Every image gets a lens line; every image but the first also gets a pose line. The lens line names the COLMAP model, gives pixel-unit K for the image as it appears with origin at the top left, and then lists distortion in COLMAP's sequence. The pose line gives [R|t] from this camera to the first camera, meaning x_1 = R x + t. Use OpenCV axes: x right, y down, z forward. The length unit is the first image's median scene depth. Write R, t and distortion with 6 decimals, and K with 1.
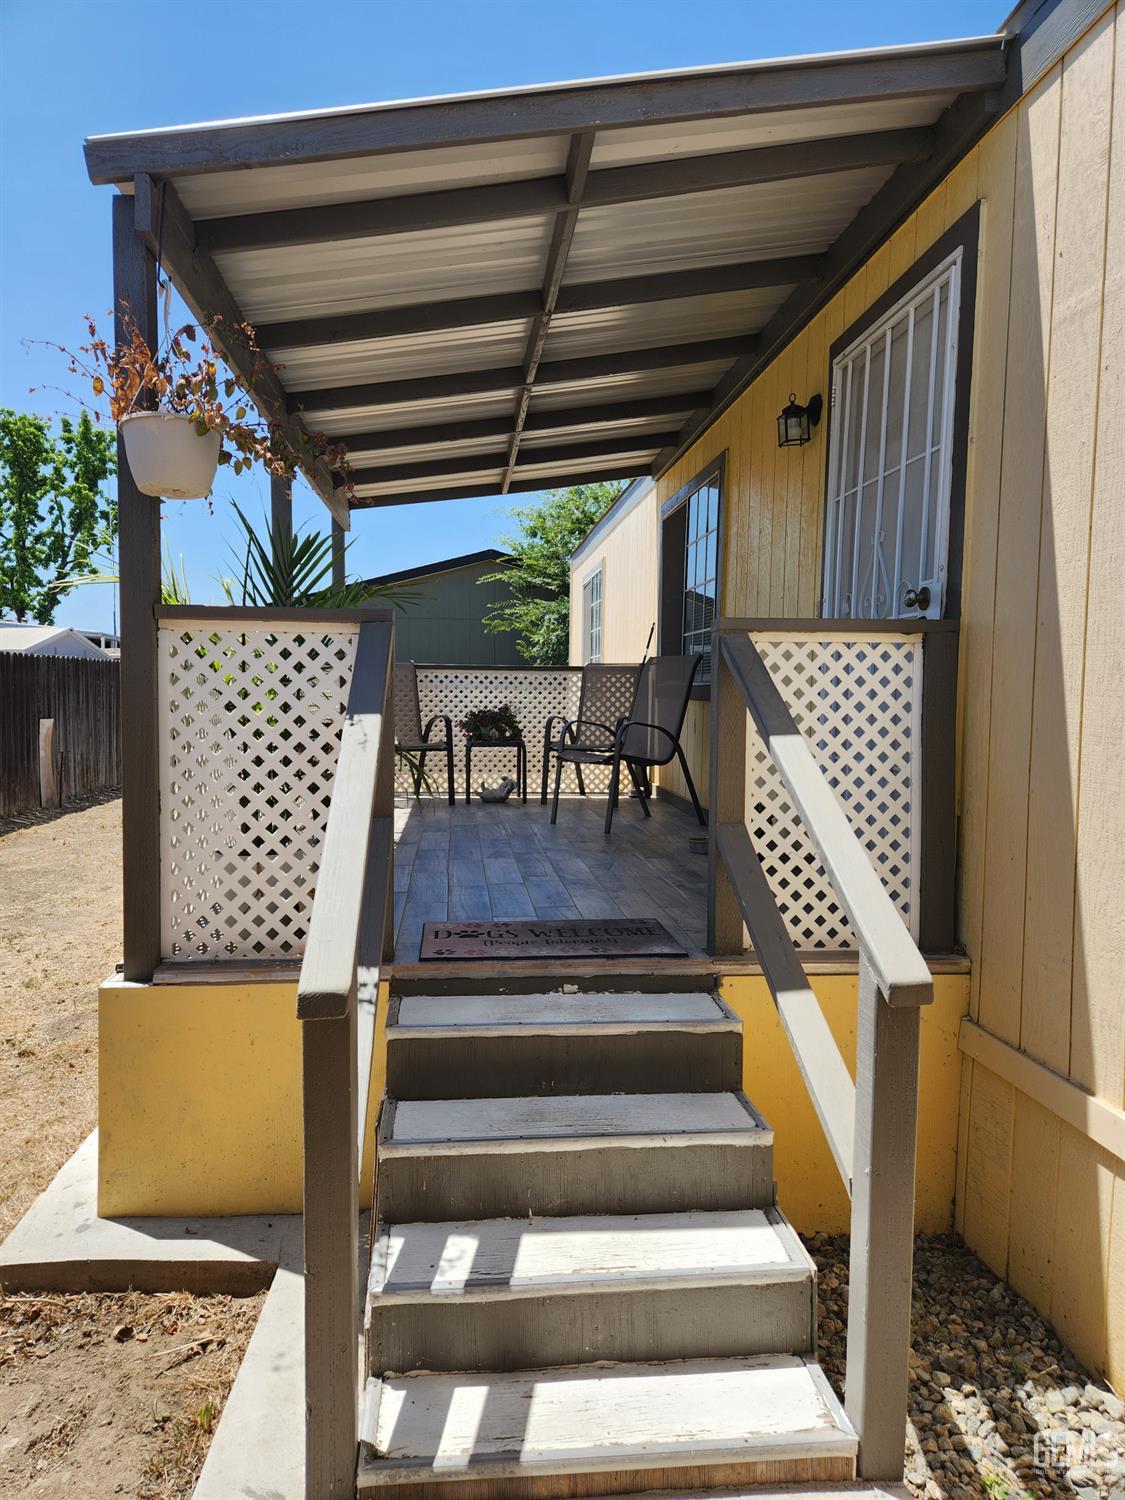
lens RADIAL K [[1000.6, 0, 555.2], [0, 1000.6, 755.7], [0, 0, 1]] dist [0.080847, -0.067231]
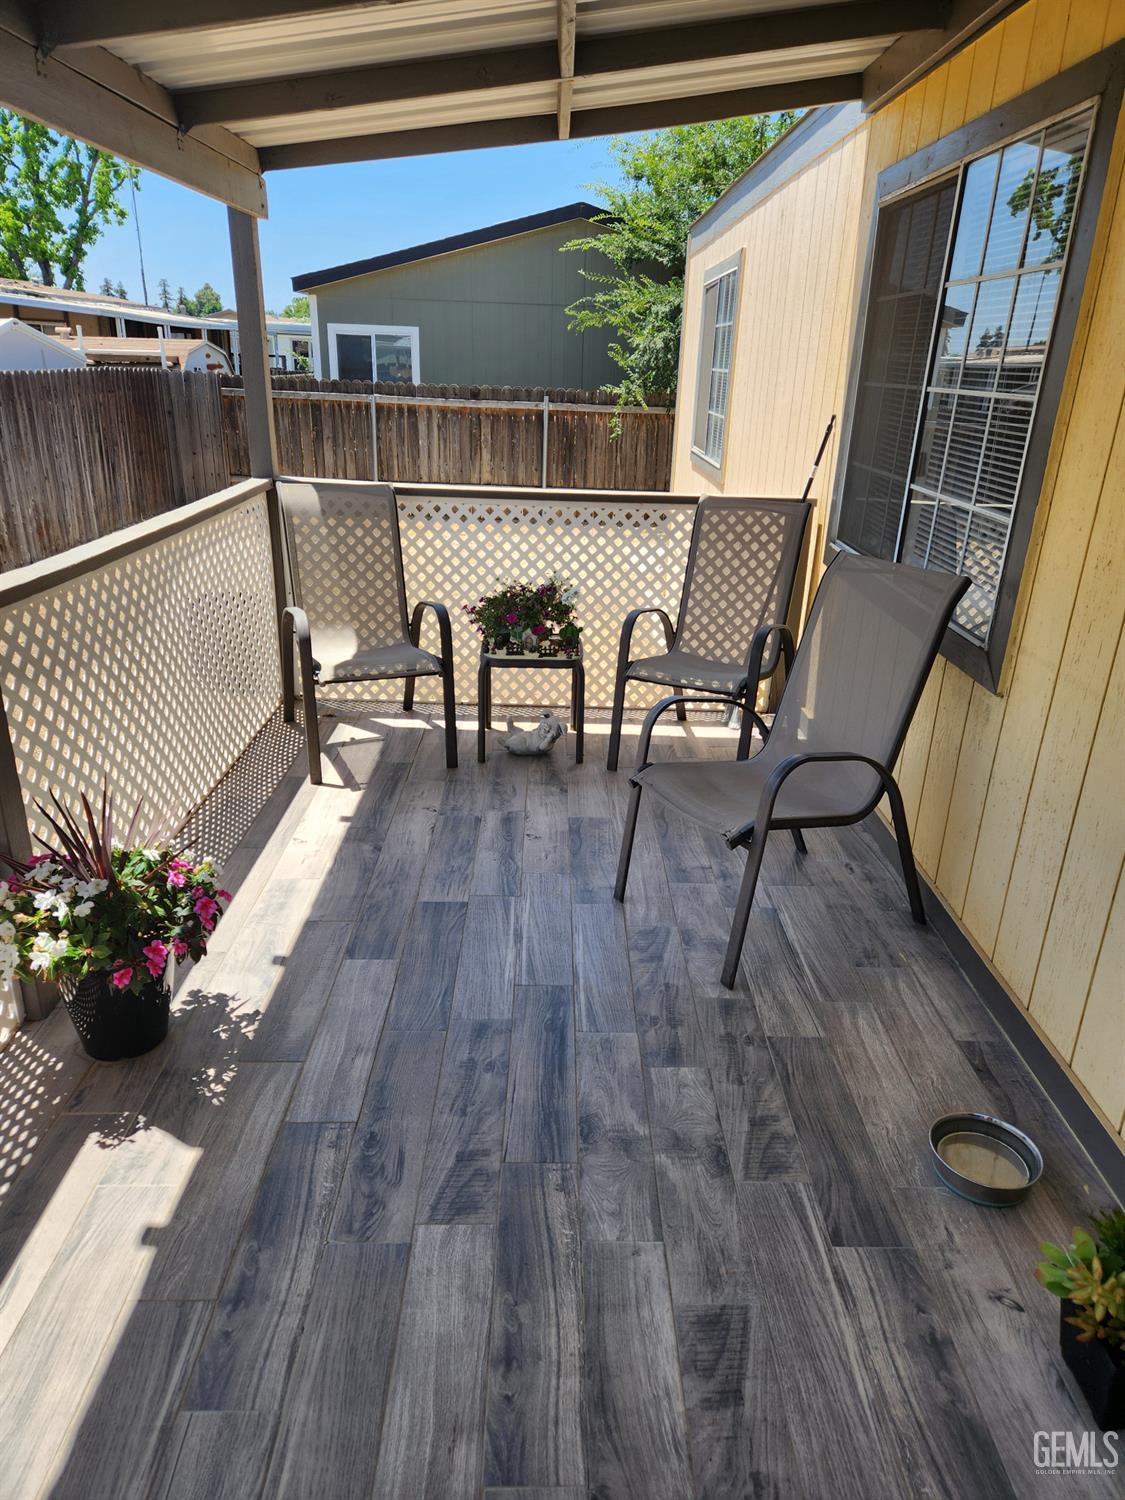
lens RADIAL K [[1000.6, 0, 574.2], [0, 1000.6, 757.7], [0, 0, 1]] dist [0.080847, -0.067231]
pose [[0.996343, 0.052213, -0.067628, 0.005042], [-0.028836, 0.950598, 0.309082, -0.120821], [0.080425, -0.306002, 0.948628, 0.407117]]
